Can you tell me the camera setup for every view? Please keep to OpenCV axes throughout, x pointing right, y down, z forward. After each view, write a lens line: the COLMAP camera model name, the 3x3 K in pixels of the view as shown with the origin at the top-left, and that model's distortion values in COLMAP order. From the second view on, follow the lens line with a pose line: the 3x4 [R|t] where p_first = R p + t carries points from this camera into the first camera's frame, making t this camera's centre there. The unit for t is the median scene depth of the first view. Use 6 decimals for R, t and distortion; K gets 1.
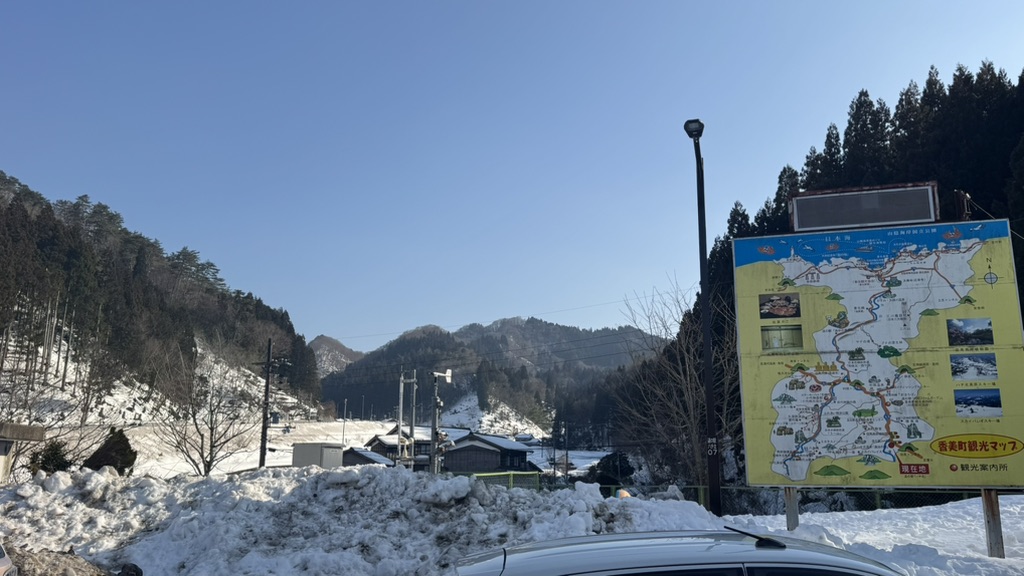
lens RADIAL K [[842.4, 0, 484.8], [0, 842.4, 278.0], [0, 0, 1]] dist [0.009075, -0.049110]
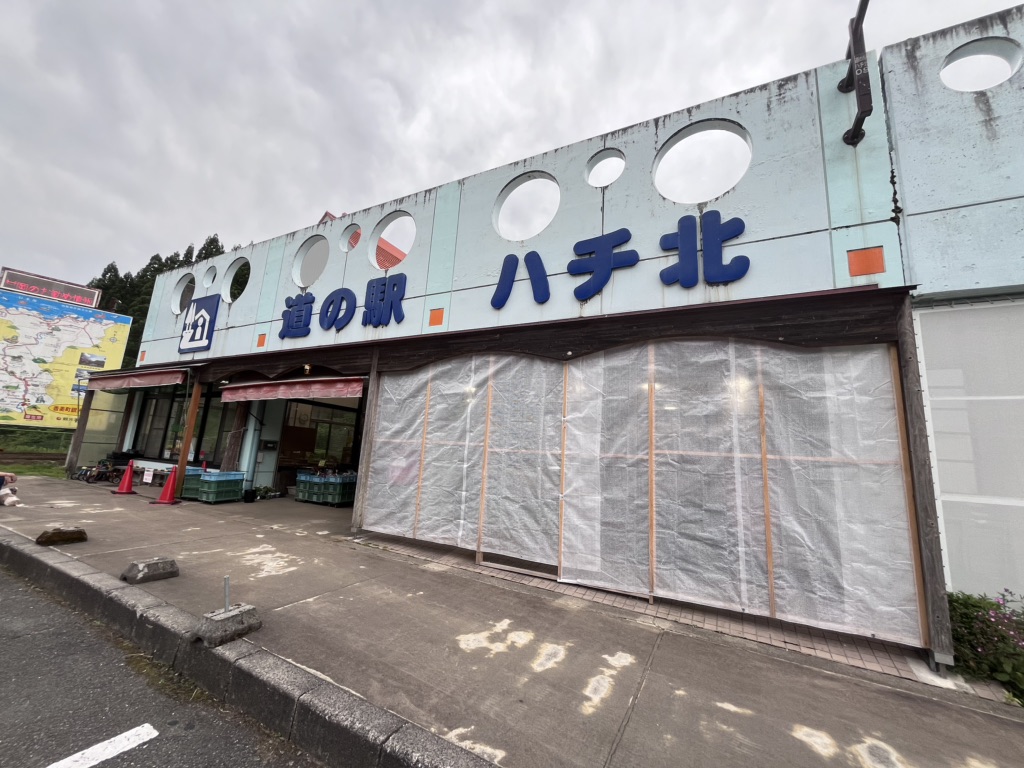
lens RADIAL K [[415.4, 0, 506.6], [0, 415.4, 382.5], [0, 0, 1]] dist [-0.001840, -0.000403]
pose [[0.474080, 0.180128, 0.861860, 0.159479], [-0.256421, 0.964666, -0.060566, -0.090337], [-0.842316, -0.192286, 0.503517, -0.468533]]
